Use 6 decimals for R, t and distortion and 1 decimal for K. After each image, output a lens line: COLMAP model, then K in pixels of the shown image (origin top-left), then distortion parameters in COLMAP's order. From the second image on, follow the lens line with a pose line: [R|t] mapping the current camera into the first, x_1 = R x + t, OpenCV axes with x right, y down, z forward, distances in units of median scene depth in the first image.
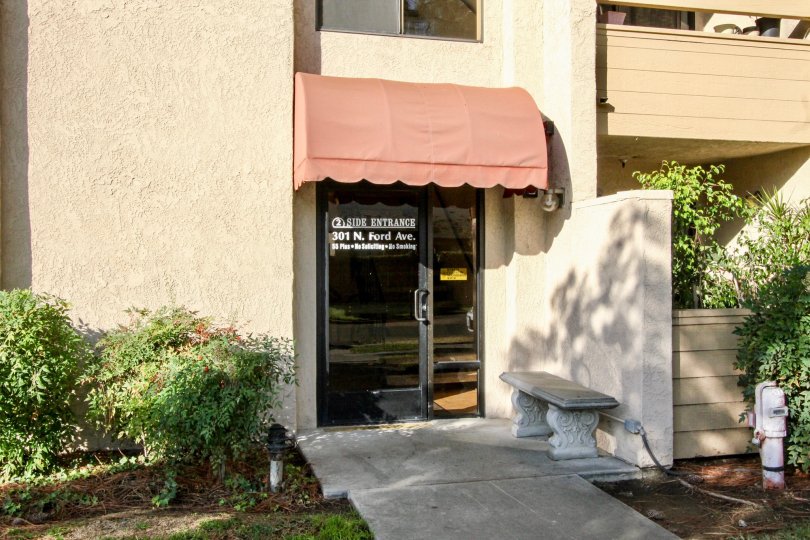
lens RADIAL K [[775.4, 0, 405.6], [0, 775.4, 269.0], [0, 0, 1]] dist [-0.008930, 0.000000]
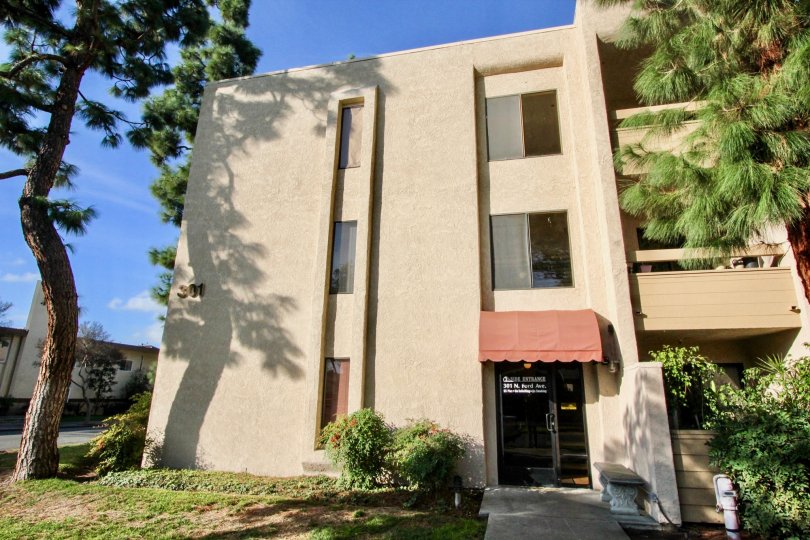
lens RADIAL K [[449.3, 0, 404.7], [0, 449.3, 264.9], [0, 0, 1]] dist [-0.010847, -0.004884]
pose [[0.875381, -0.122495, -0.467656, 0.299893], [-0.016743, 0.959103, -0.282561, -0.009913], [0.483143, 0.255179, 0.837530, -0.242272]]
